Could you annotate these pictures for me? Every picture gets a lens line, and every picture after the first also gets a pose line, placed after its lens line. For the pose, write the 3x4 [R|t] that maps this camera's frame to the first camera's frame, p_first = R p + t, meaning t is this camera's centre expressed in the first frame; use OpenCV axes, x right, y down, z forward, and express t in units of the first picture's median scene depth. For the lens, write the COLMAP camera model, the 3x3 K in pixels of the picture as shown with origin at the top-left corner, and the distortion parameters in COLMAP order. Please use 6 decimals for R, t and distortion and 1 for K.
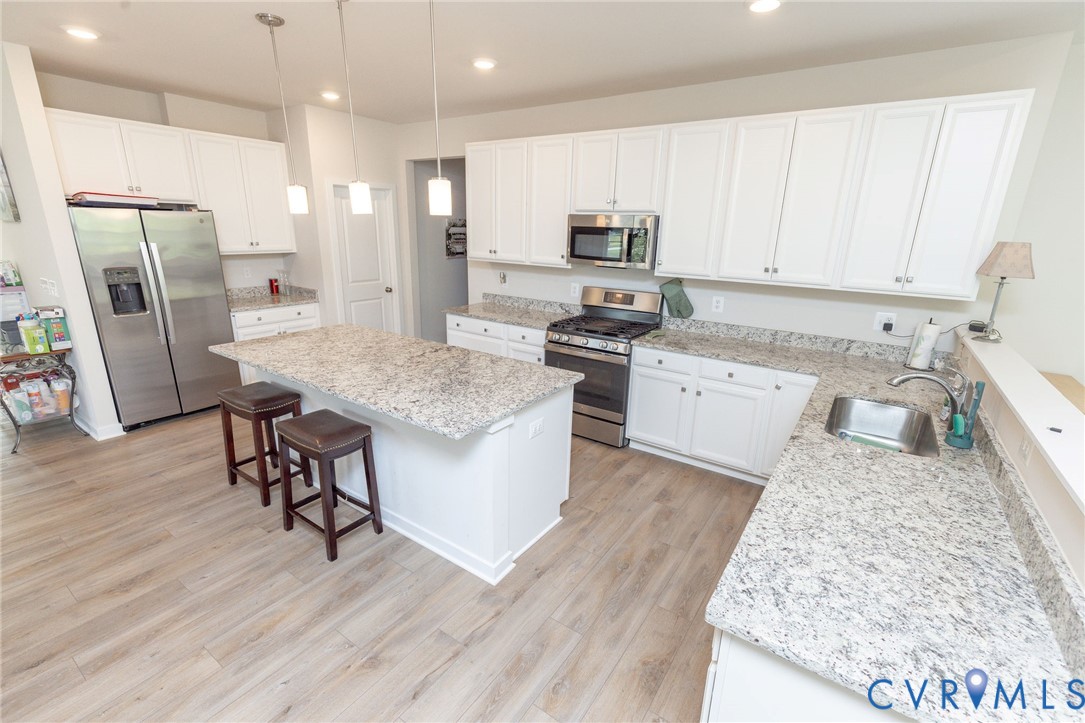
lens RADIAL K [[483.1, 0, 539.8], [0, 483.1, 367.6], [0, 0, 1]] dist [0.007000, -0.001932]
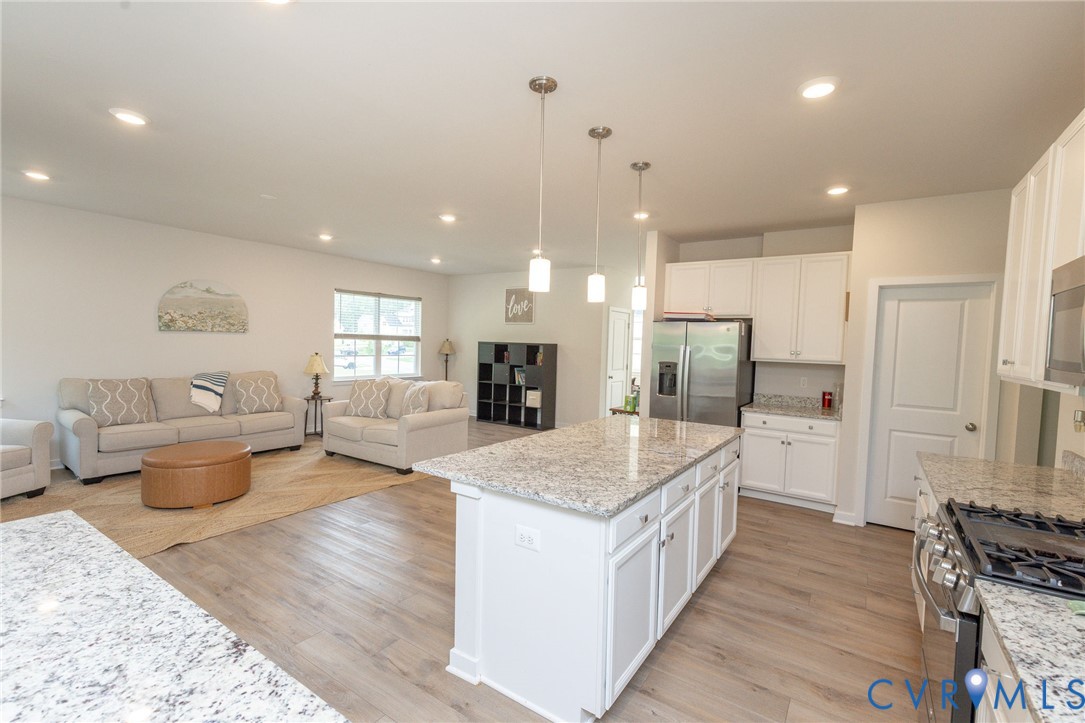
lens RADIAL K [[483.1, 0, 543.5], [0, 483.1, 366.6], [0, 0, 1]] dist [0.007000, -0.001932]
pose [[0.018532, 0.027512, -0.999450, 0.583143], [-0.312597, 0.949668, 0.020345, -0.122630], [0.949705, 0.312048, 0.026199, 0.699473]]
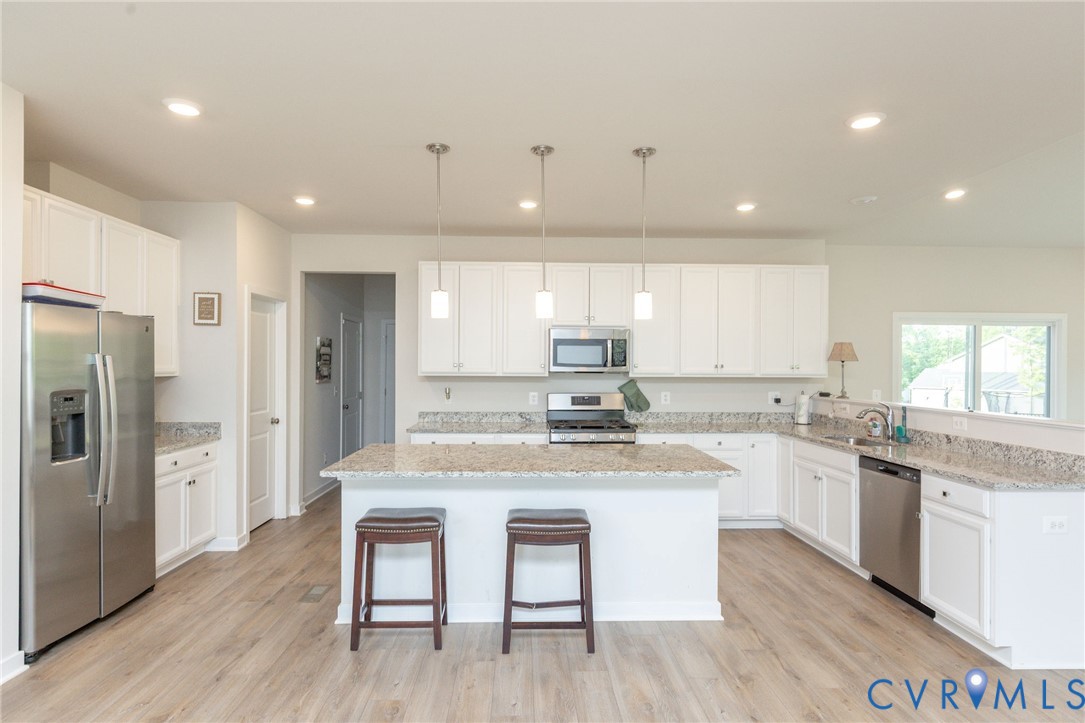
lens RADIAL K [[574.5, 0, 540.2], [0, 574.5, 366.7], [0, 0, 1]] dist [0.000436, -0.001016]
pose [[0.802821, -0.021678, 0.595826, -0.906991], [0.183298, 0.959914, -0.212053, 0.056136], [-0.567345, 0.279454, 0.774613, 0.005431]]
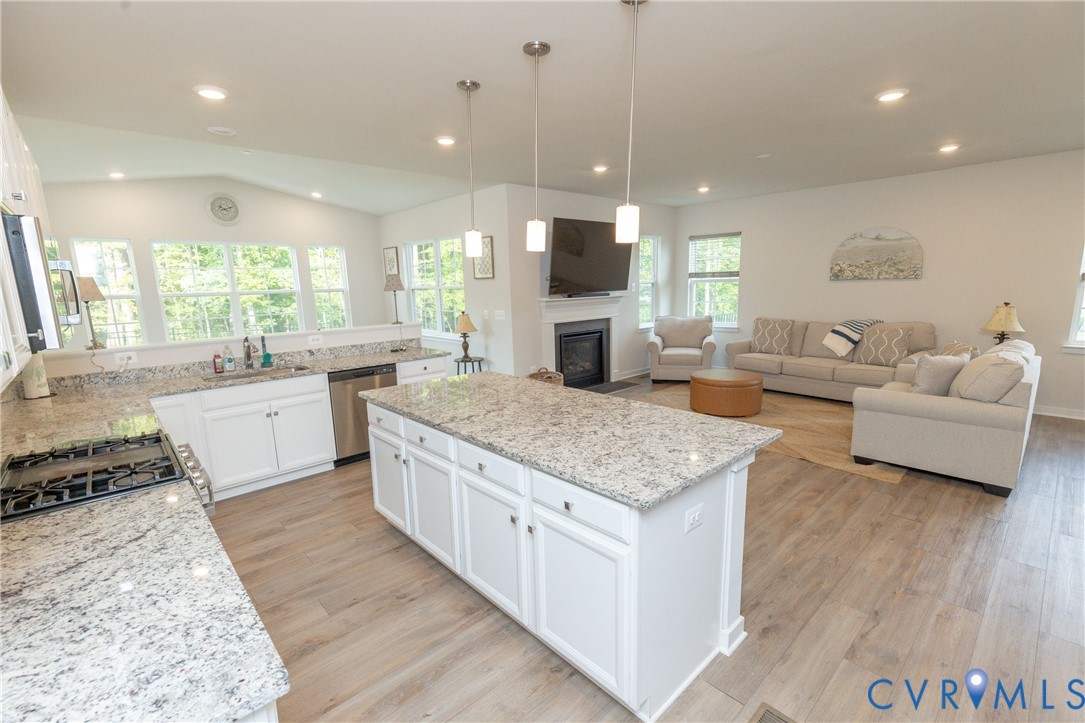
lens RADIAL K [[483.1, 0, 543.2], [0, 483.1, 366.4], [0, 0, 1]] dist [0.007000, -0.001932]
pose [[-0.975993, -0.039433, 0.214204, -0.472004], [0.061835, 0.892842, 0.446105, -0.428769], [-0.208842, 0.448641, -0.868969, 1.543613]]
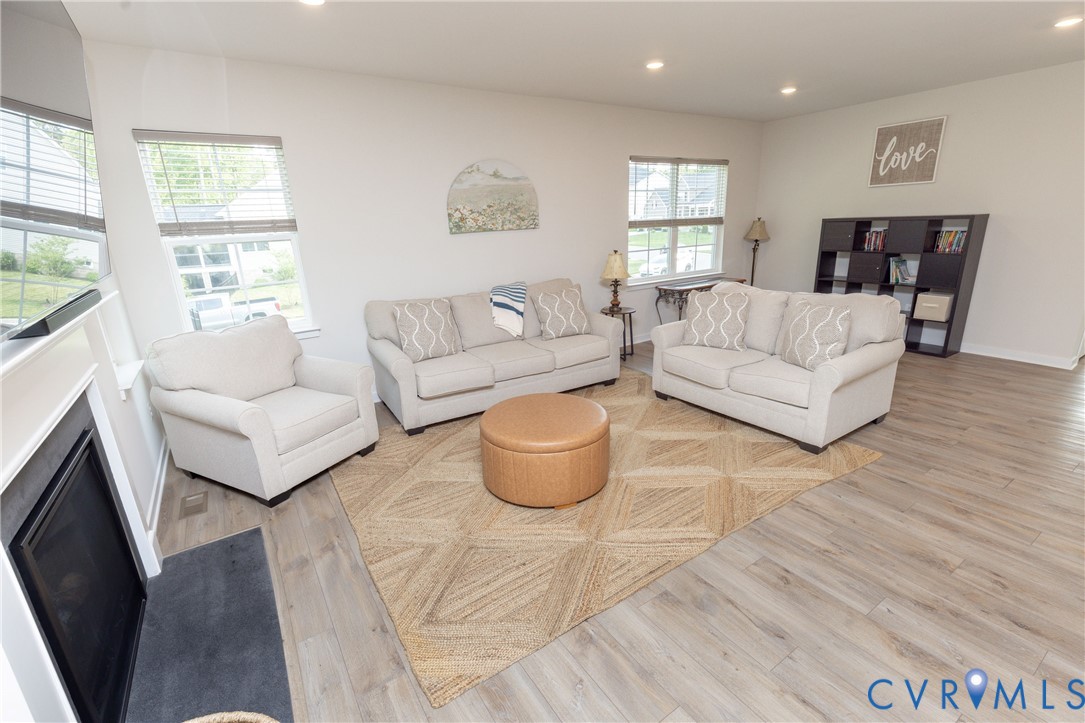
lens RADIAL K [[483.1, 0, 539.5], [0, 483.1, 364.9], [0, 0, 1]] dist [0.007000, -0.001932]
pose [[-0.371374, 0.255456, -0.892650, 0.037694], [-0.237345, 0.903345, 0.357260, 0.008917], [0.897635, 0.344543, -0.274848, 0.124185]]
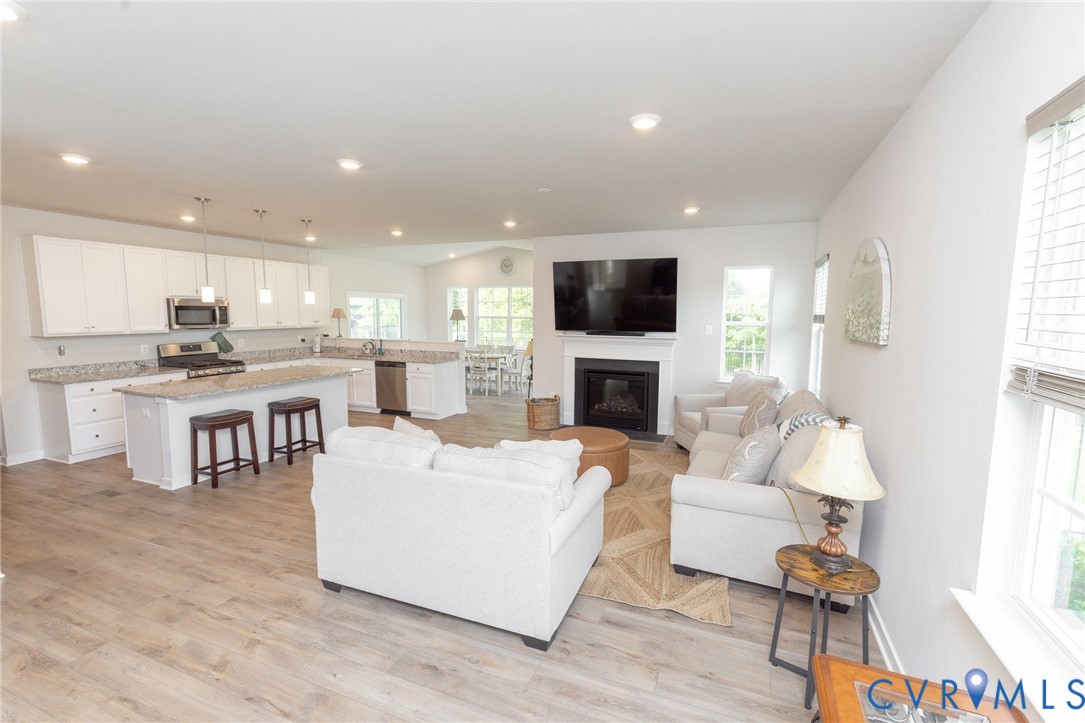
lens RADIAL K [[483.1, 0, 543.1], [0, 483.1, 363.9], [0, 0, 1]] dist [0.007000, -0.001932]
pose [[-0.209816, -0.133760, 0.968548, -2.097665], [0.266487, 0.945271, 0.188274, -0.108342], [-0.940724, 0.297609, -0.162688, 0.221149]]
